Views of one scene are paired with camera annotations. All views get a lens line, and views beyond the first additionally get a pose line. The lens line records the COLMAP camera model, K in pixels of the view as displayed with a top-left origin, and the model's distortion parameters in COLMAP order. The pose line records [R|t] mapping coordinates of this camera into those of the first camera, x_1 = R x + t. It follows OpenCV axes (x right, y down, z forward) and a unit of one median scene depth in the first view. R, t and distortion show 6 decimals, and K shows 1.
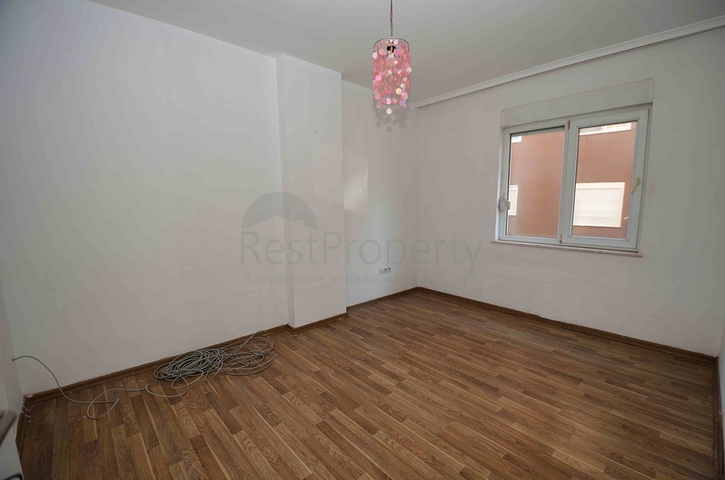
lens RADIAL K [[320.0, 0, 362.8], [0, 320.0, 242.1], [0, 0, 1]] dist [-0.009174, -0.004097]
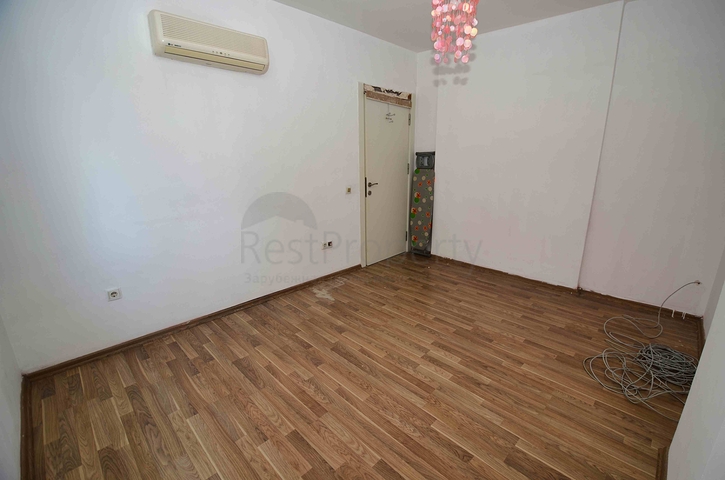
lens RADIAL K [[320.0, 0, 363.5], [0, 320.0, 240.0], [0, 0, 1]] dist [-0.009174, -0.004097]
pose [[-0.998669, 0.015970, -0.049049, 0.346141], [-0.003579, 0.927126, 0.374733, -0.252454], [0.051459, 0.374410, -0.925834, 1.743198]]
